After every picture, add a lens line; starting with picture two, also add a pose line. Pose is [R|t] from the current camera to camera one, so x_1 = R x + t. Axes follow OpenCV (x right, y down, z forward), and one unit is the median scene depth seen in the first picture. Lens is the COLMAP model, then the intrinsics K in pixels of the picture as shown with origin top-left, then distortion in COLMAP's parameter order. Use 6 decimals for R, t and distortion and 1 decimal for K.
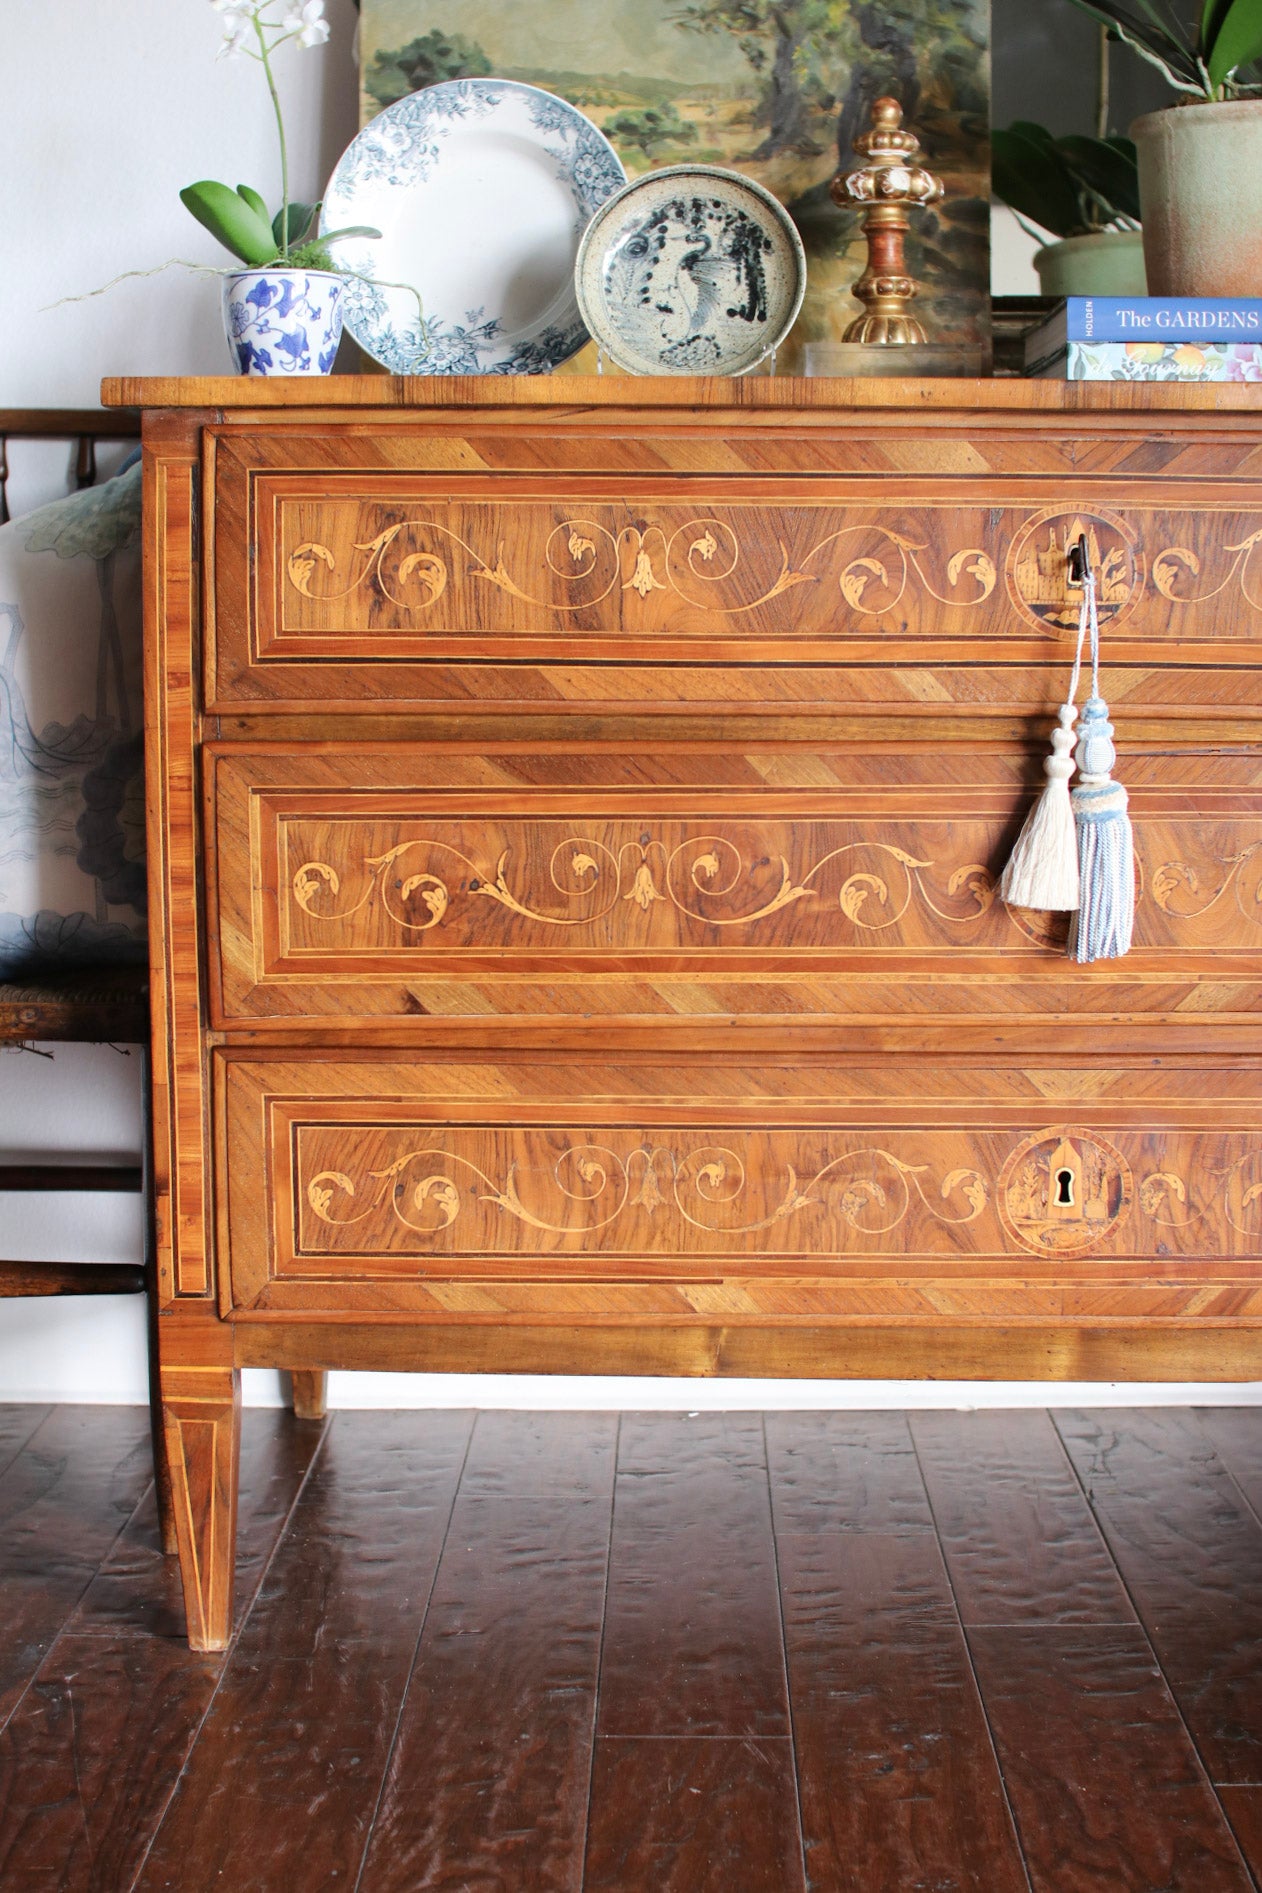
lens RADIAL K [[2627.1, 0, 641.0], [0, 2627.1, 956.6], [0, 0, 1]] dist [-0.141182, 0.000000]
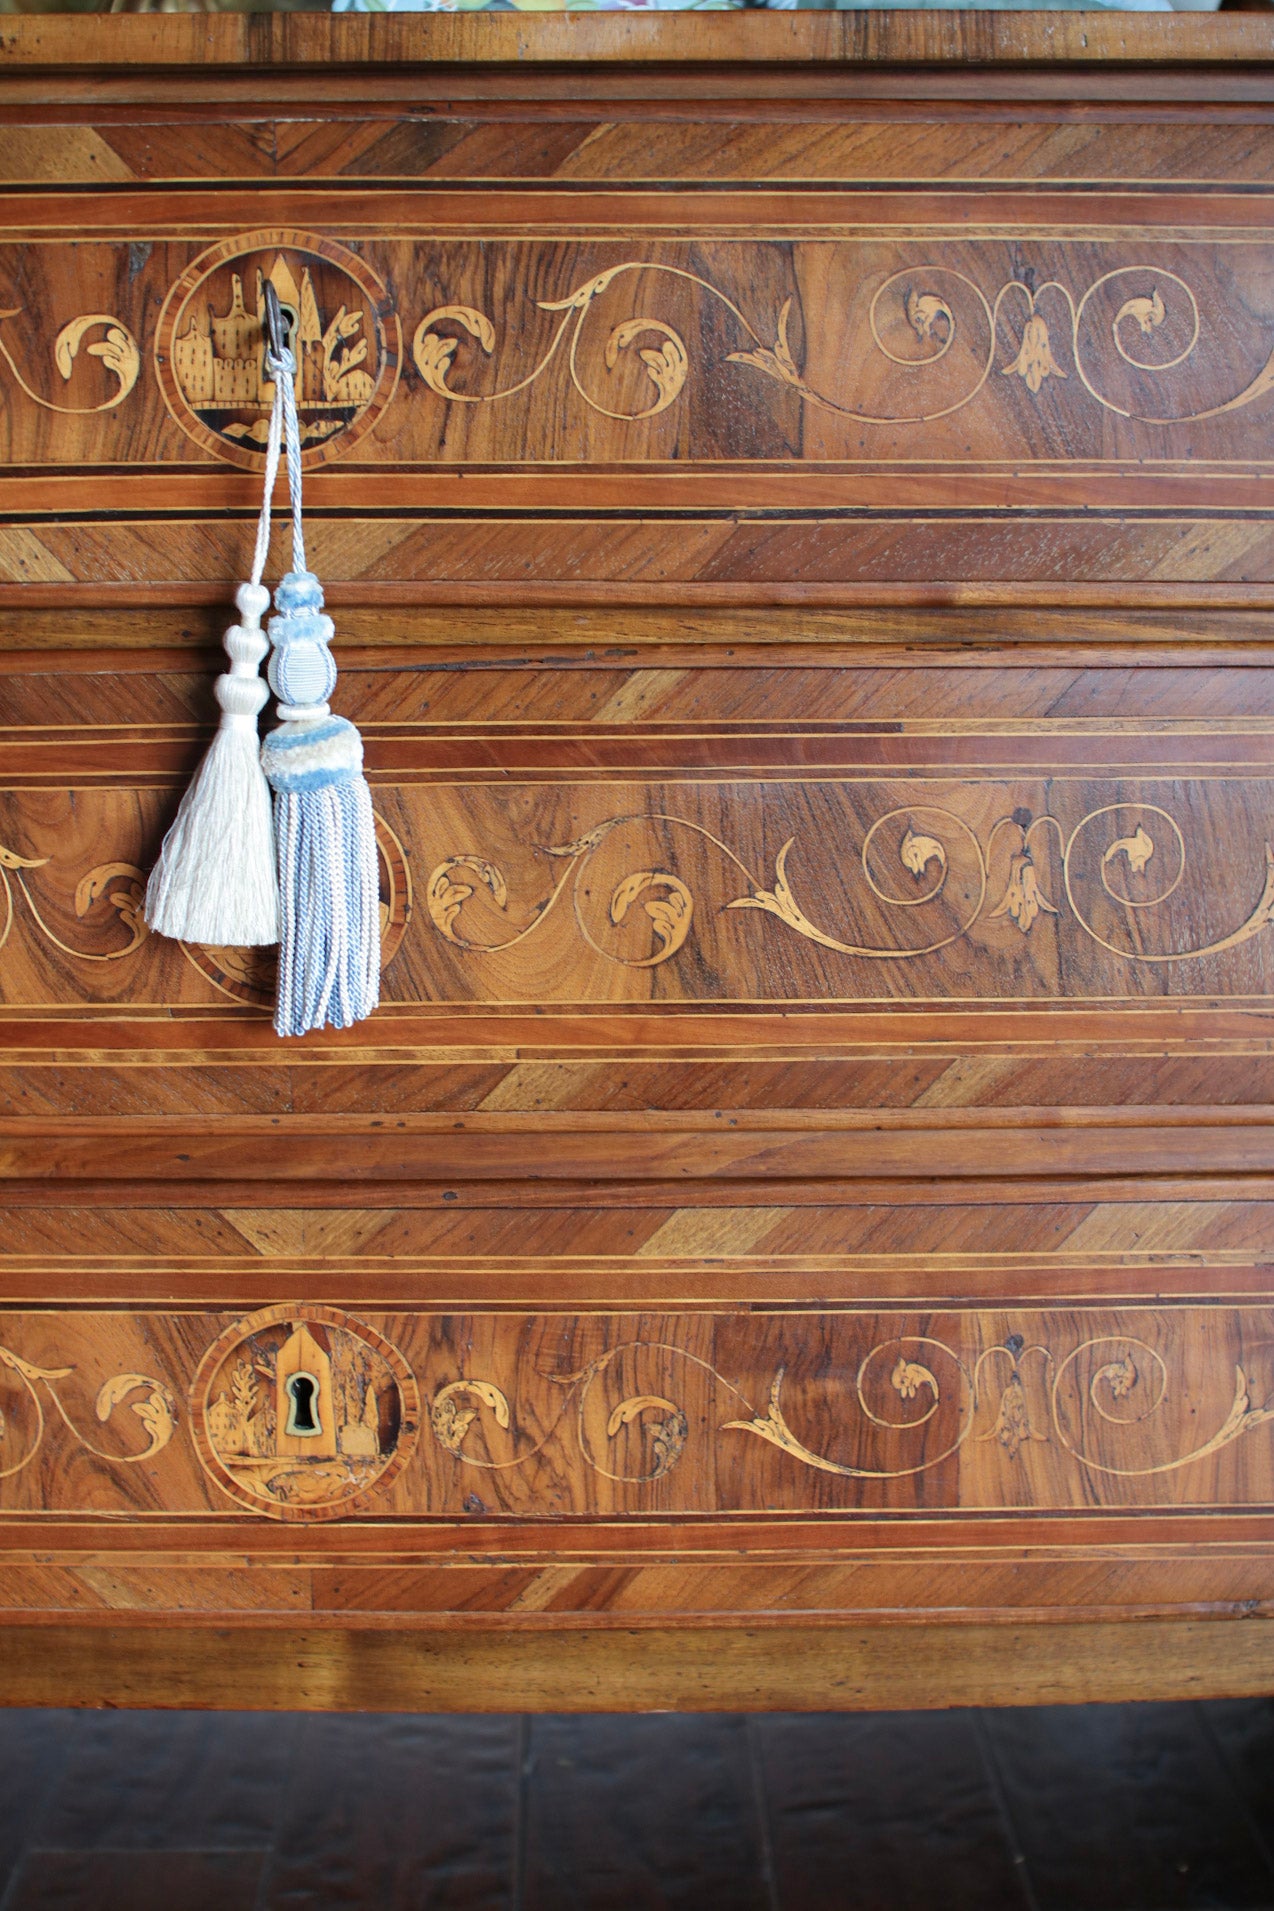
lens RADIAL K [[2652.1, 0, 638.0], [0, 2652.1, 952.4], [0, 0, 1]] dist [-0.141182, 0.000000]
pose [[0.999274, -0.007343, 0.037386, 0.217616], [0.005961, 0.999299, 0.036952, -0.035809], [-0.037632, -0.036702, 0.998617, 0.407862]]
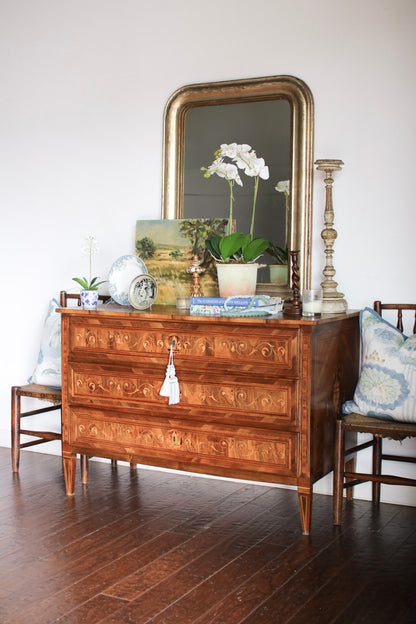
lens RADIAL K [[866.0, 0, 213.1], [0, 866.0, 316.6], [0, 0, 1]] dist [-0.141182, 0.000000]
pose [[0.888283, 0.041169, -0.457448, 1.206962], [-0.062265, 0.997574, -0.031127, -0.151672], [0.455056, 0.056133, 0.888692, -0.853800]]
